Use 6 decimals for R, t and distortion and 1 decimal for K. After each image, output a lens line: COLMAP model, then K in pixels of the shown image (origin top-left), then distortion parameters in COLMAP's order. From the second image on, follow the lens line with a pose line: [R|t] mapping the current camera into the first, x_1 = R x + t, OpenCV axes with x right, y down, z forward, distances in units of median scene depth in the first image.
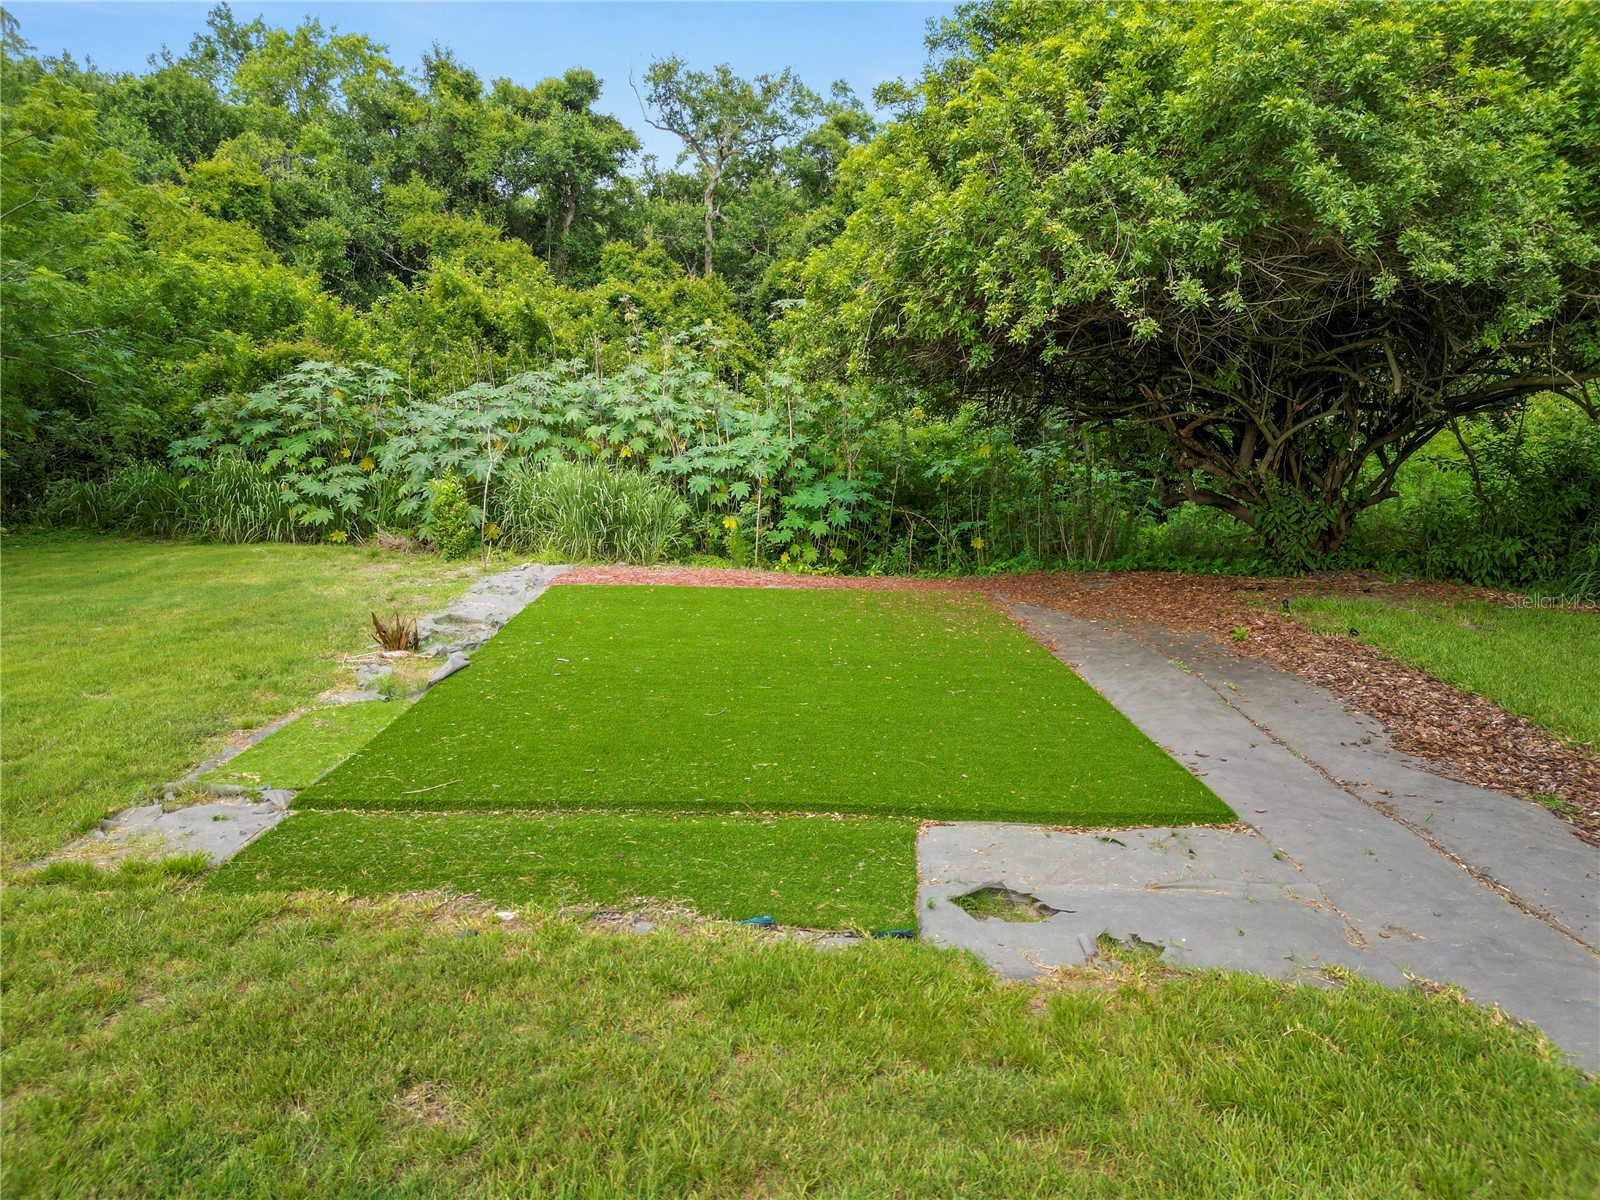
lens RADIAL K [[1132.6, 0, 797.8], [0, 1132.6, 606.4], [0, 0, 1]] dist [0.063484, -0.062024]
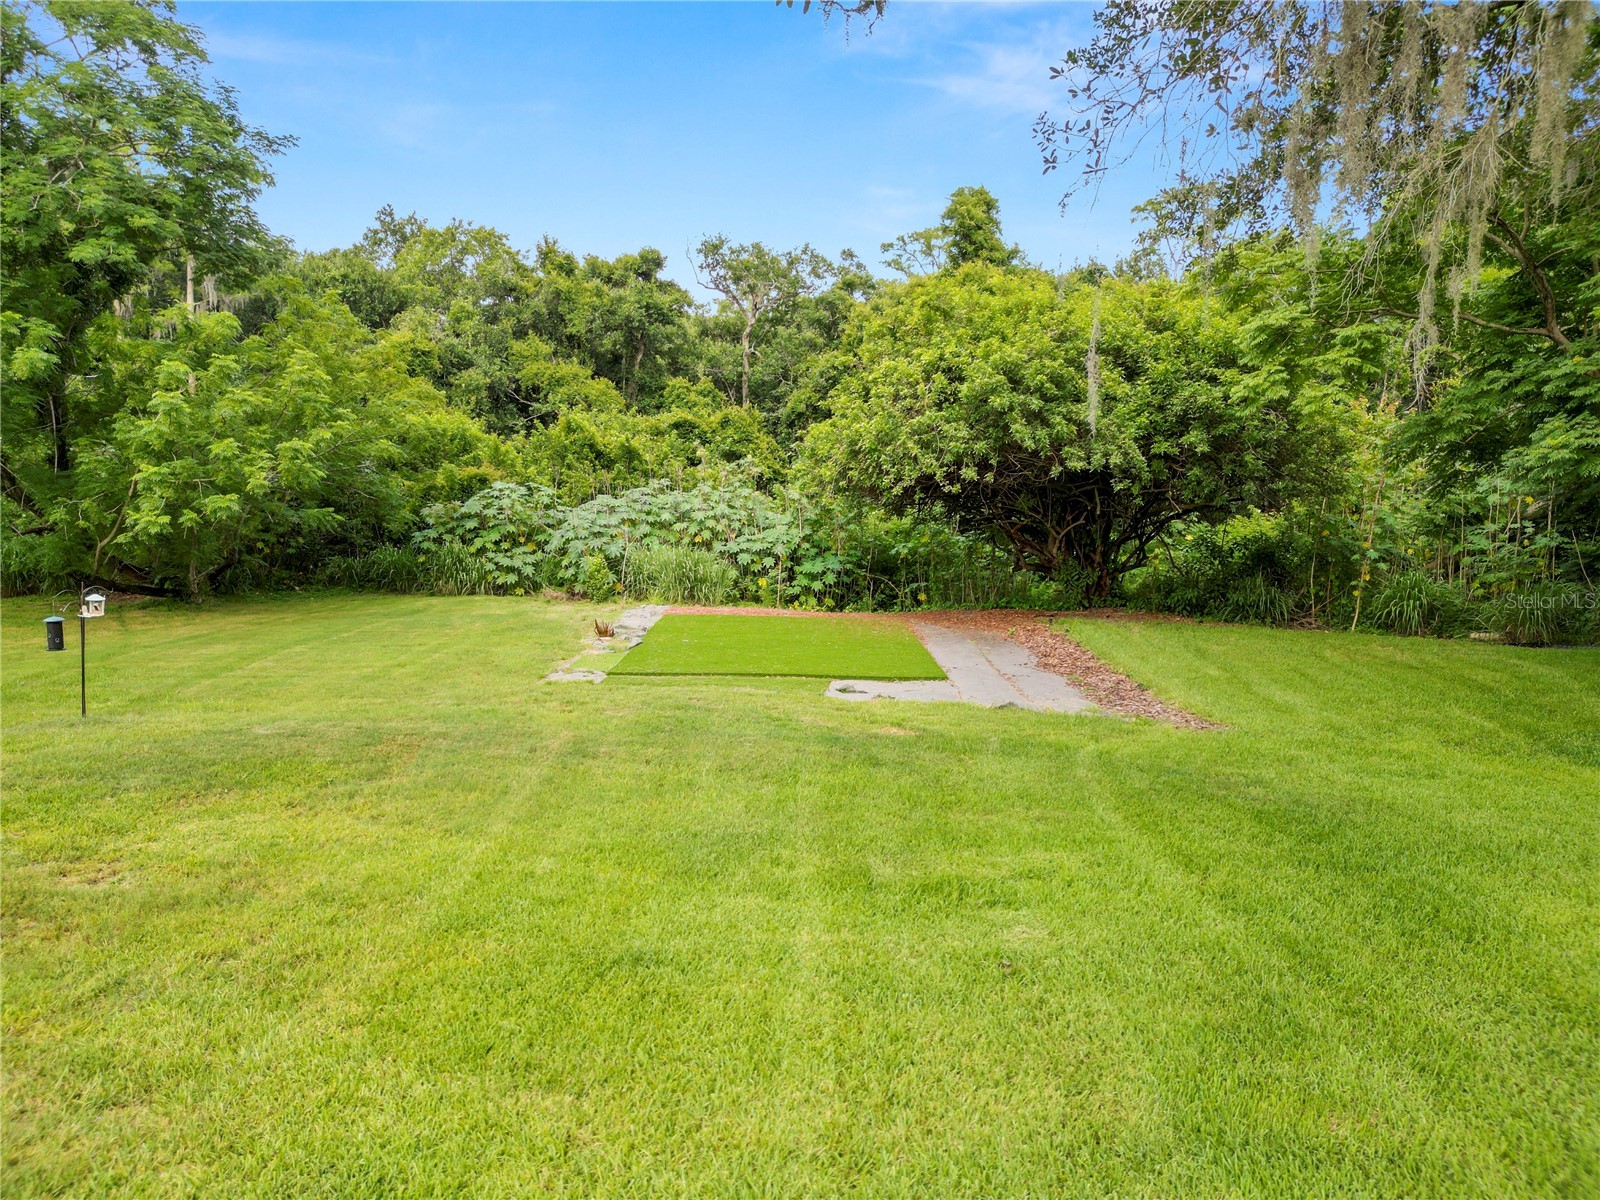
lens RADIAL K [[1132.6, 0, 803.0], [0, 1132.6, 604.6], [0, 0, 1]] dist [0.063484, -0.062024]
pose [[0.999797, 0.001097, -0.020124, 0.027425], [-0.002450, 0.997730, -0.067299, 0.059799], [0.020005, 0.067335, 0.997530, -0.548566]]
